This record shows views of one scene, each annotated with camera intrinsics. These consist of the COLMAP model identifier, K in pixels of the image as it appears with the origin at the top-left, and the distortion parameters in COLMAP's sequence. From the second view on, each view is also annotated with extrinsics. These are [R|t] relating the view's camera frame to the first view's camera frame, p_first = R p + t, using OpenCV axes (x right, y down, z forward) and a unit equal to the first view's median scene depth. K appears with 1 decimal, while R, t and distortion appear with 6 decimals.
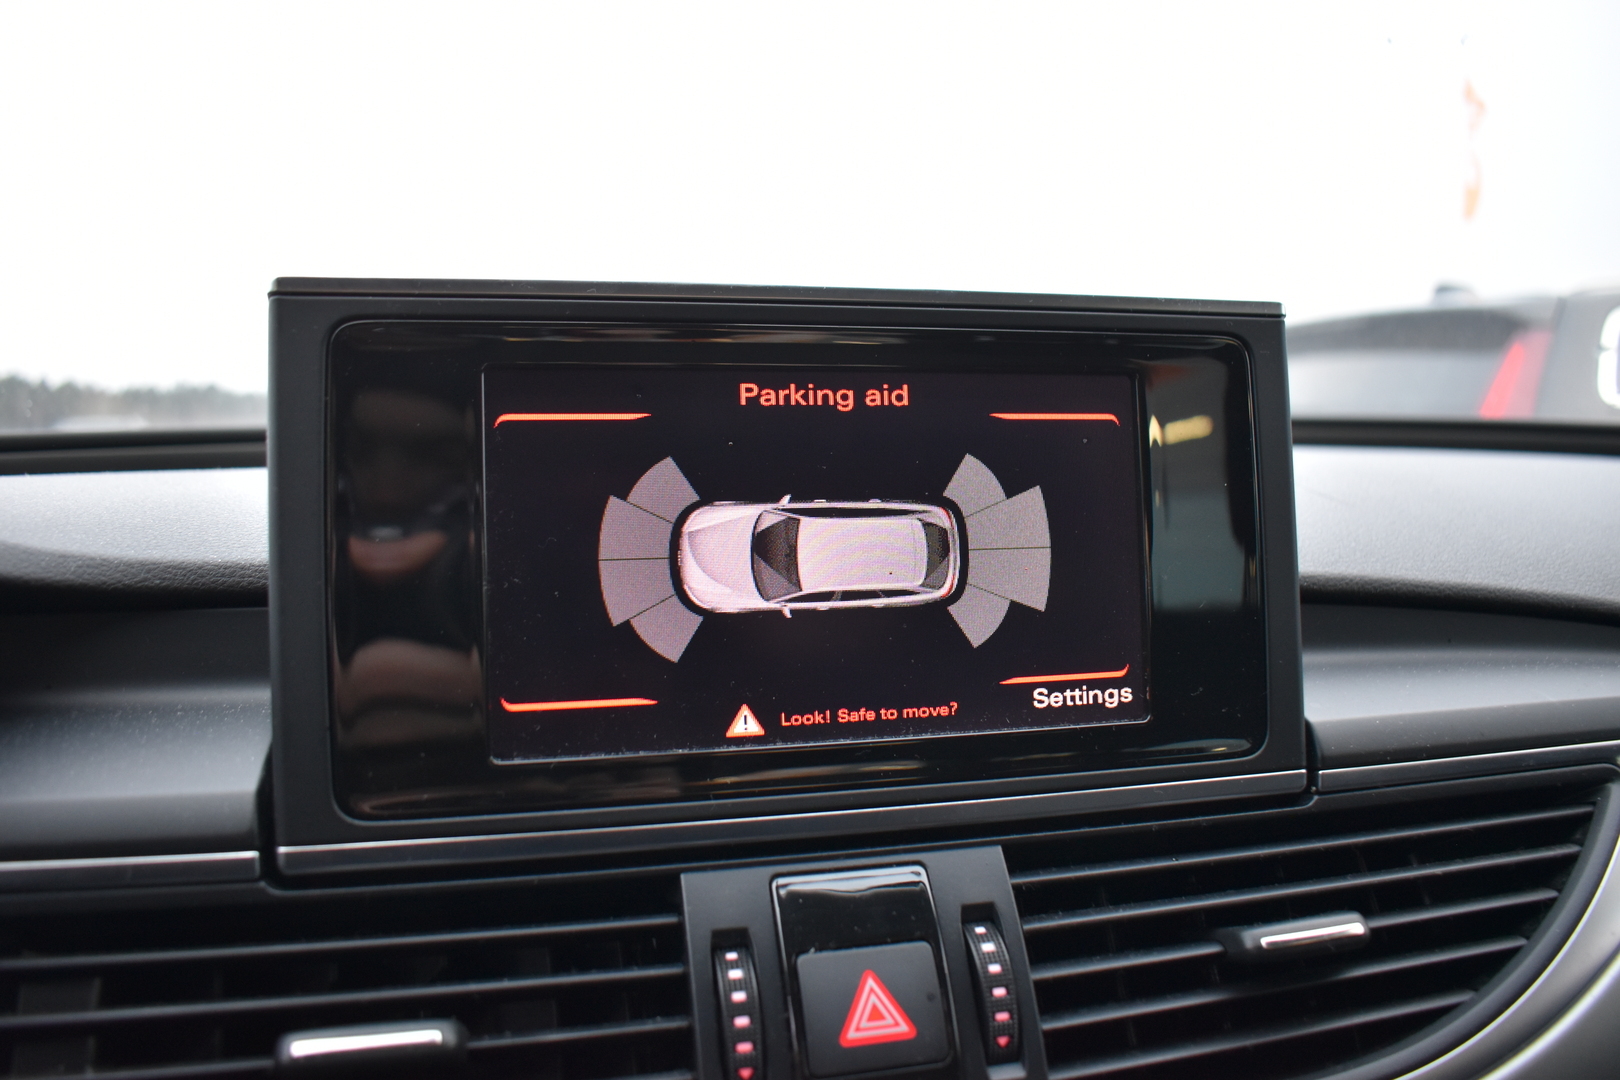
lens RADIAL K [[1307.5, 0, 820.4], [0, 1307.5, 534.1], [0, 0, 1]] dist [-0.109154, 0.013438]
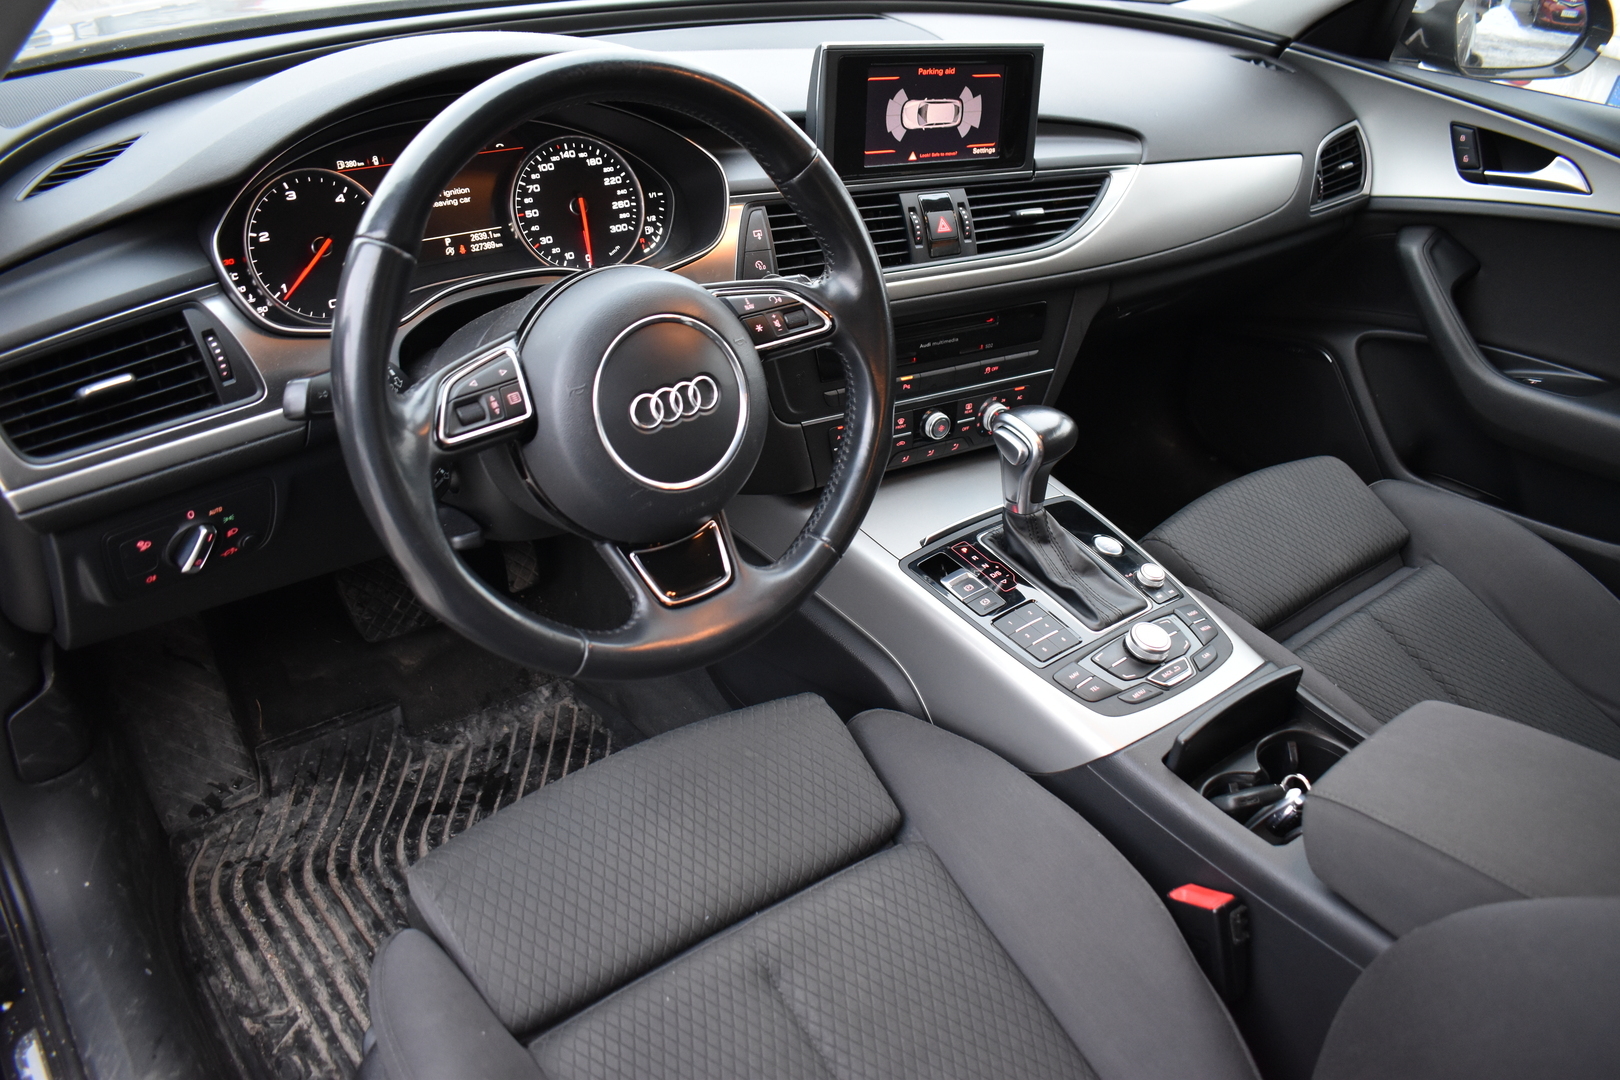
lens RADIAL K [[1307.5, 0, 809.6], [0, 1307.5, 540.2], [0, 0, 1]] dist [-0.109154, 0.013438]
pose [[0.949028, -0.072470, 0.306748, -1.673577], [-0.081944, 0.883015, 0.462135, -0.630575], [-0.304354, -0.463715, 0.832068, -2.779153]]
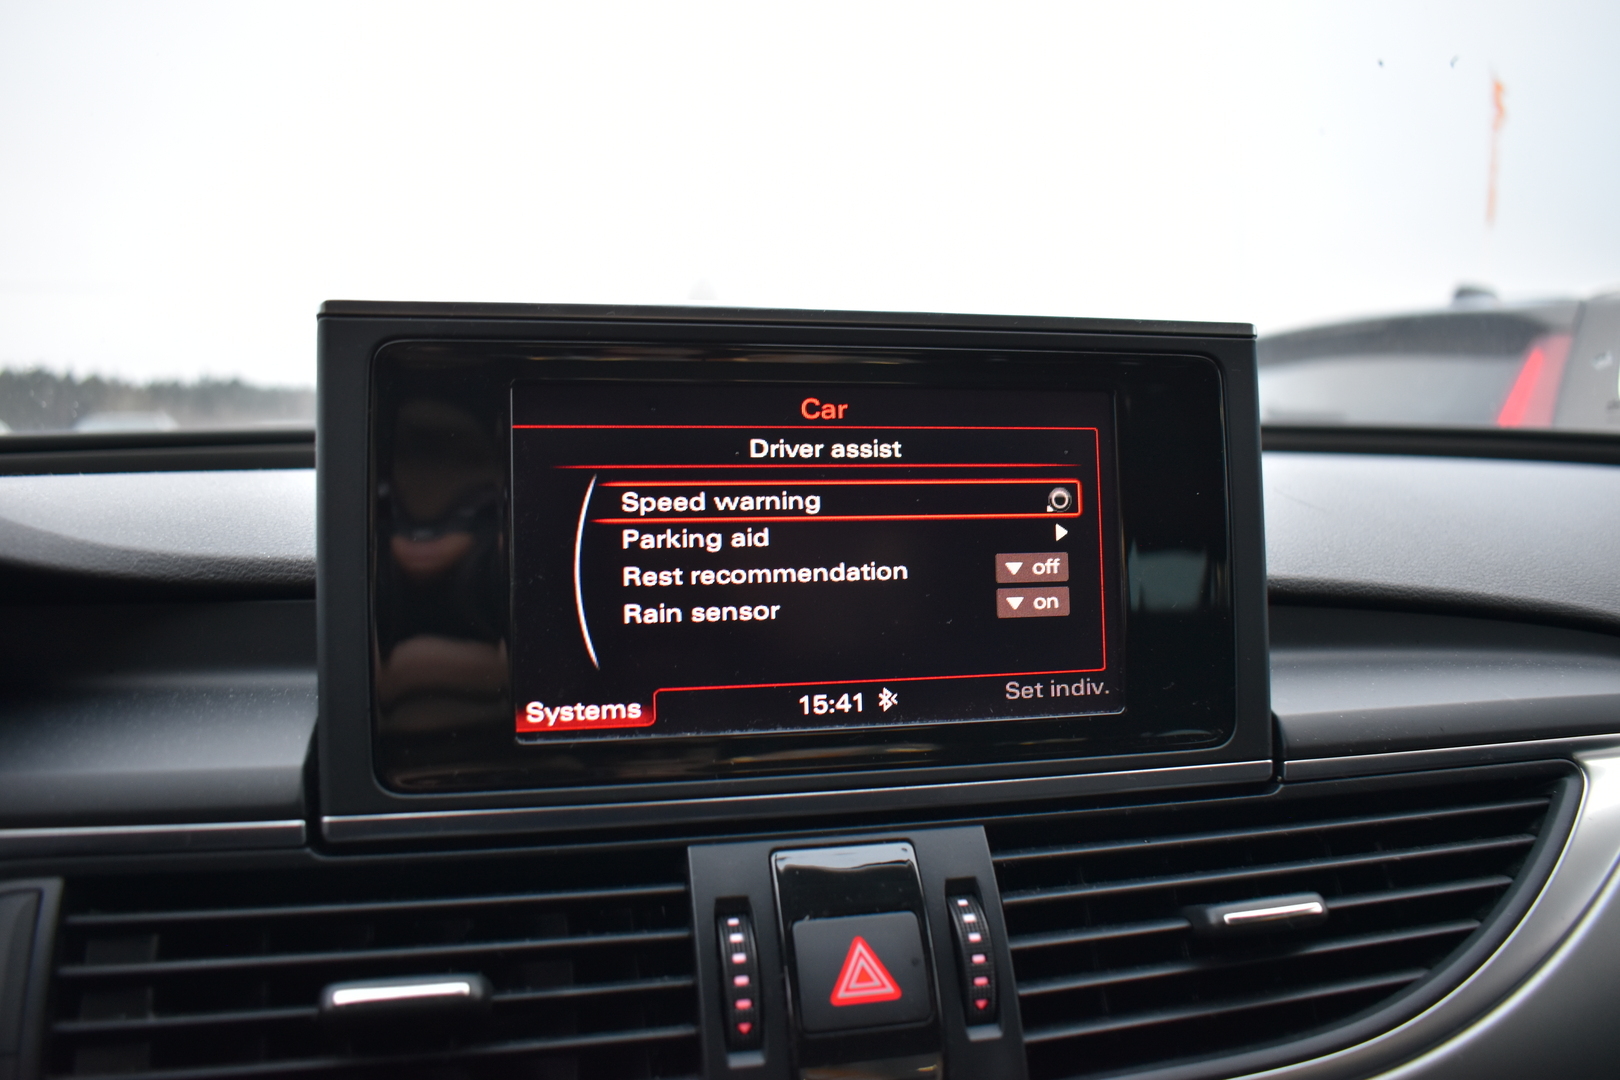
lens RADIAL K [[1307.5, 0, 812.9], [0, 1307.5, 537.3], [0, 0, 1]] dist [-0.109154, 0.013438]
pose [[0.999739, 0.008018, -0.021402, 0.018398], [-0.007939, 0.999961, 0.003769, -0.003575], [0.021432, -0.003599, 0.999764, -0.087911]]
